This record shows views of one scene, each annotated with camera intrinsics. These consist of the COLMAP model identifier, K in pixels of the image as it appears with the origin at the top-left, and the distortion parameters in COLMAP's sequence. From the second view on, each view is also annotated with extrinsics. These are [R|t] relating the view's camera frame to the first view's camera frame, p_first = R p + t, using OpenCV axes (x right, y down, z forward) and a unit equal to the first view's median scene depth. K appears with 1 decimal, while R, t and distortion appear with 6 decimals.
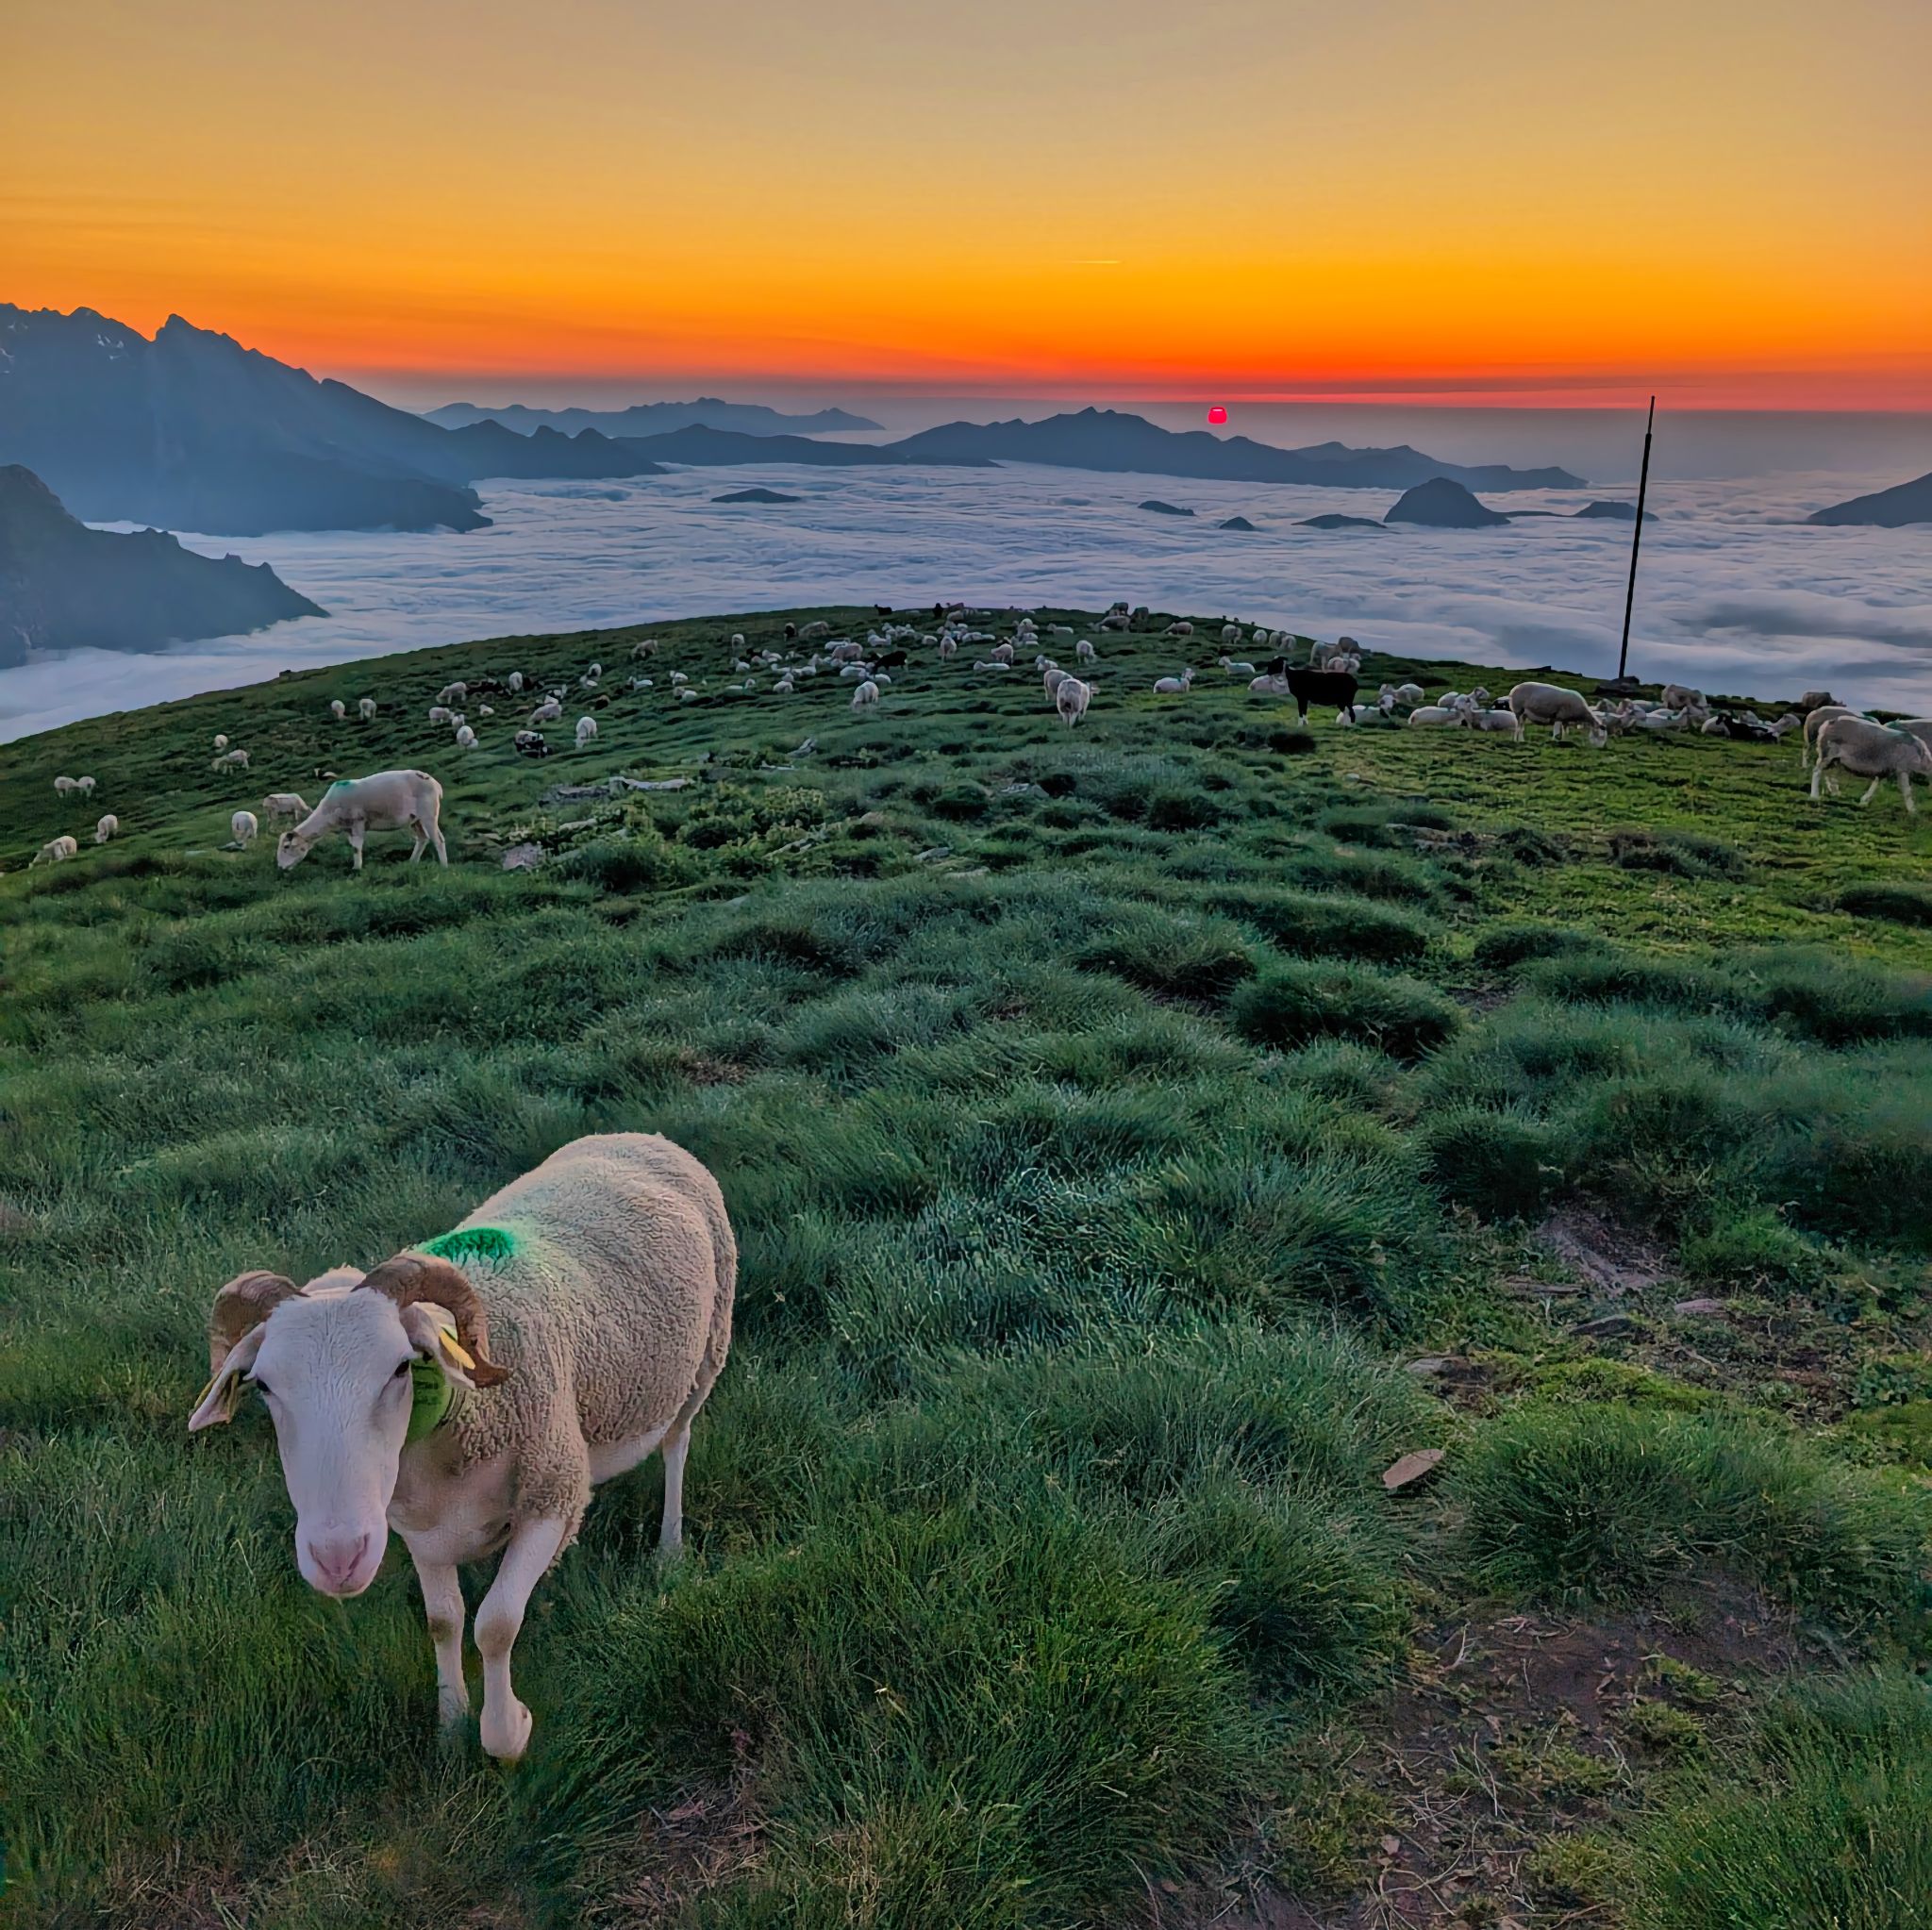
lens RADIAL K [[1831.0, 0, 917.3], [0, 1831.0, 890.2], [0, 0, 1]] dist [0.118595, -0.287111]
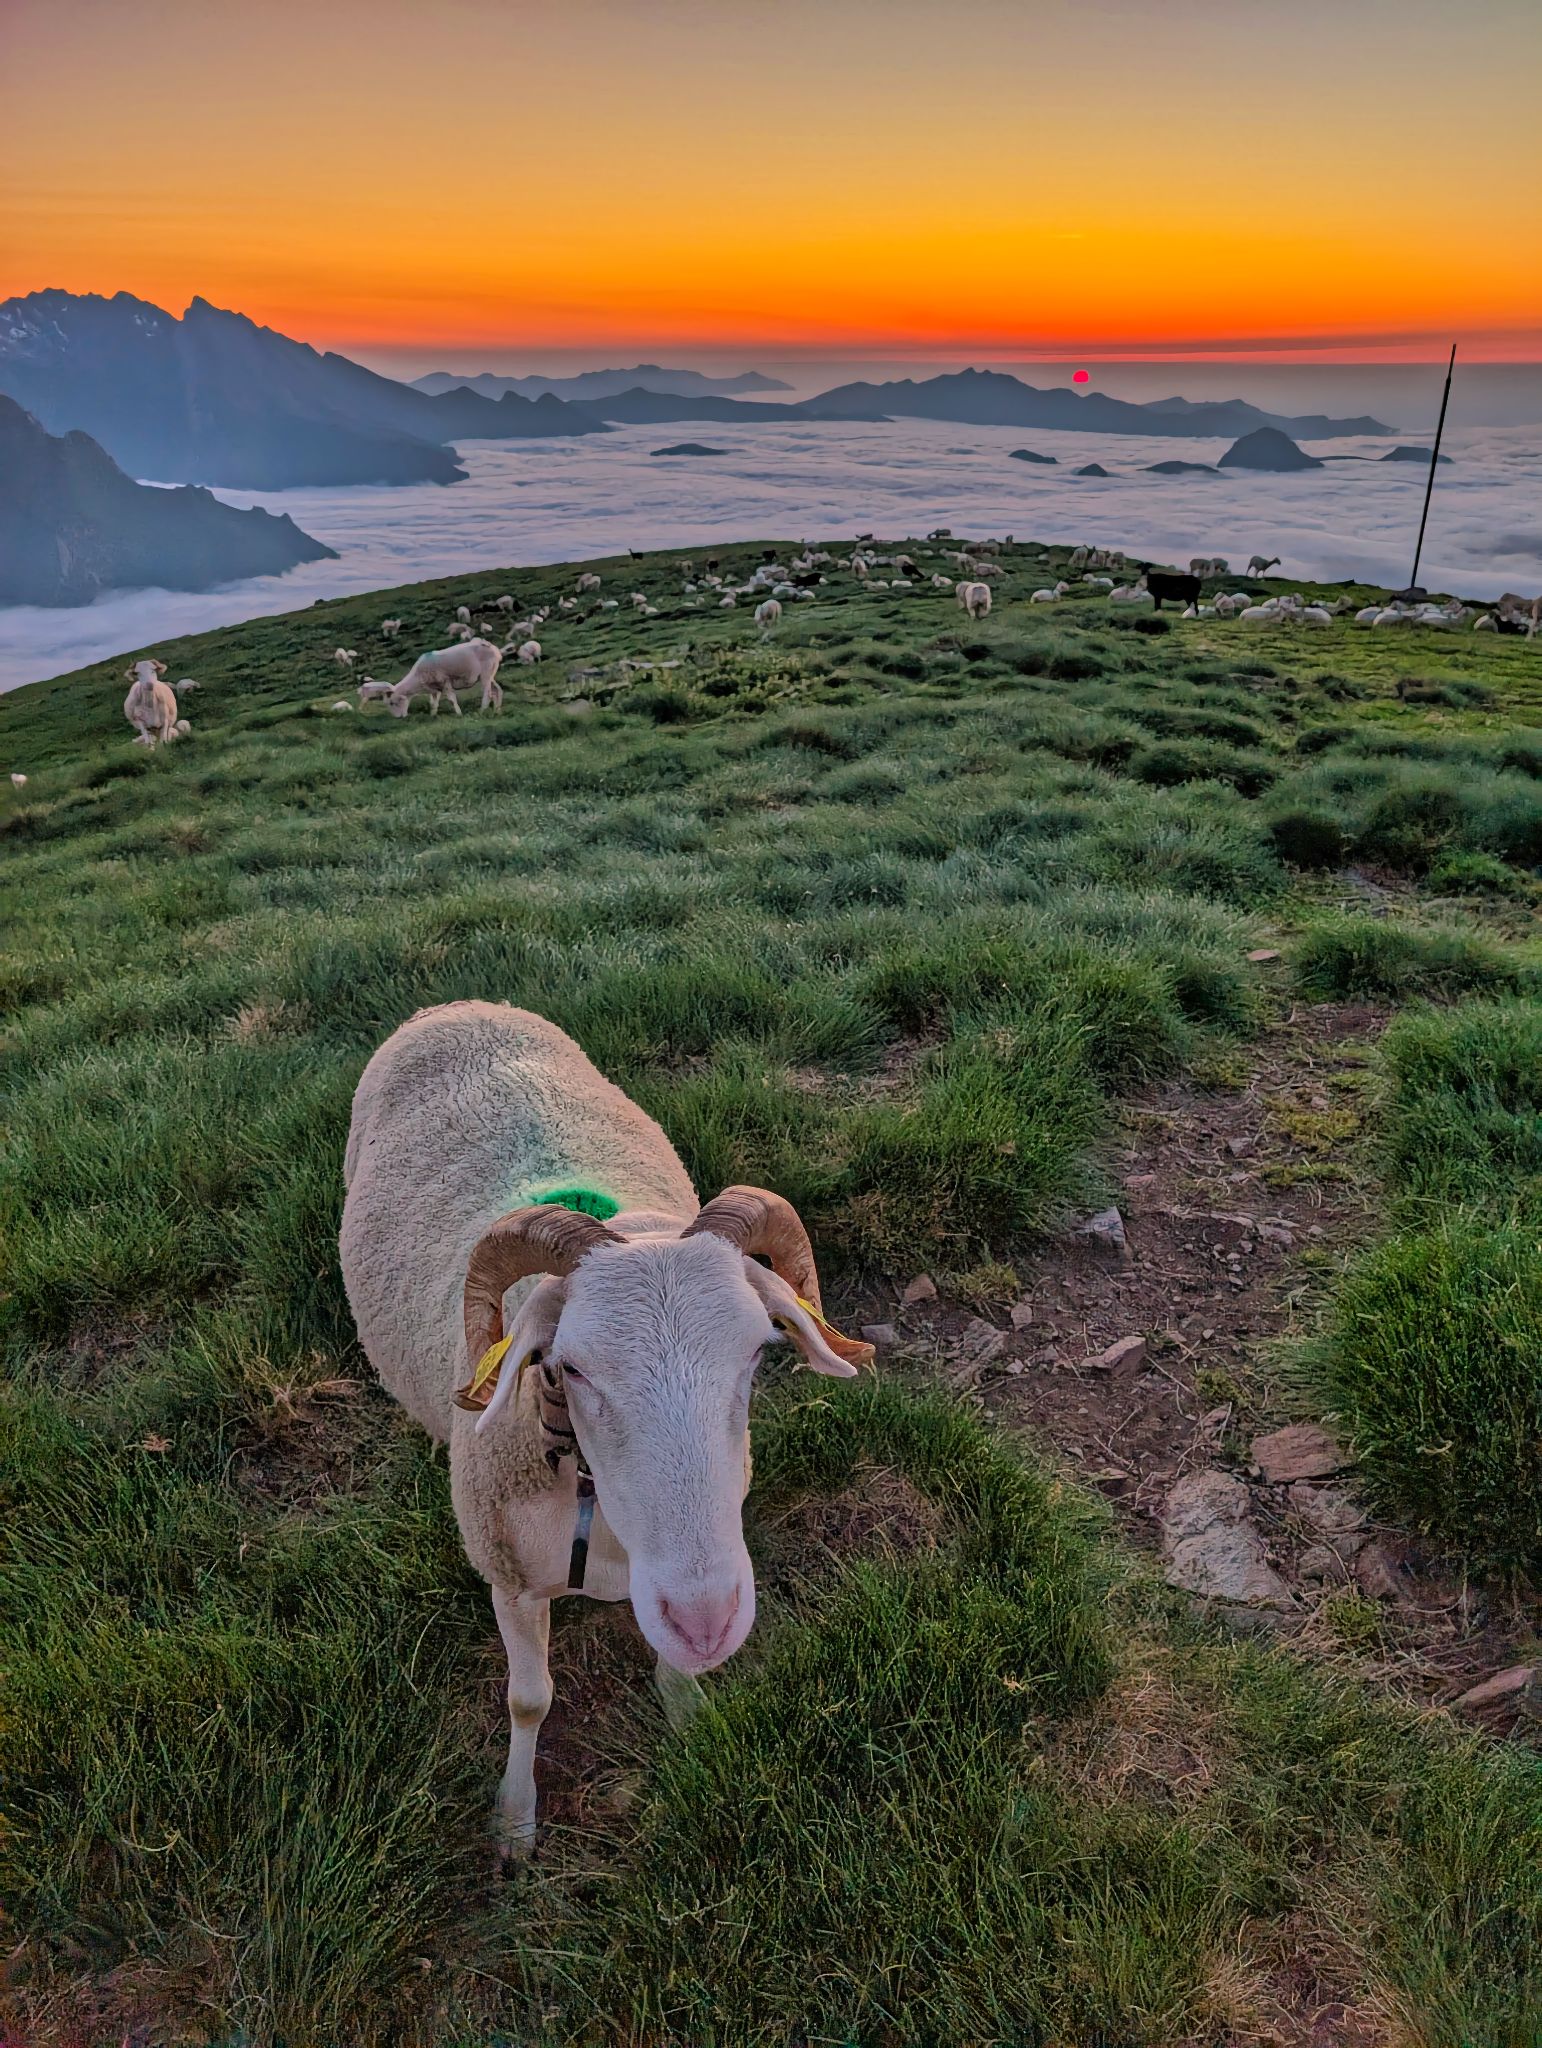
lens RADIAL K [[1483.1, 0, 764.6], [0, 1483.1, 1002.5], [0, 0, 1]] dist [0.015788, -0.003936]
pose [[0.999300, 0.002062, -0.037341, -0.034203], [0.003373, 0.989437, 0.144925, 0.035593], [0.037245, -0.144949, 0.988738, -0.093483]]
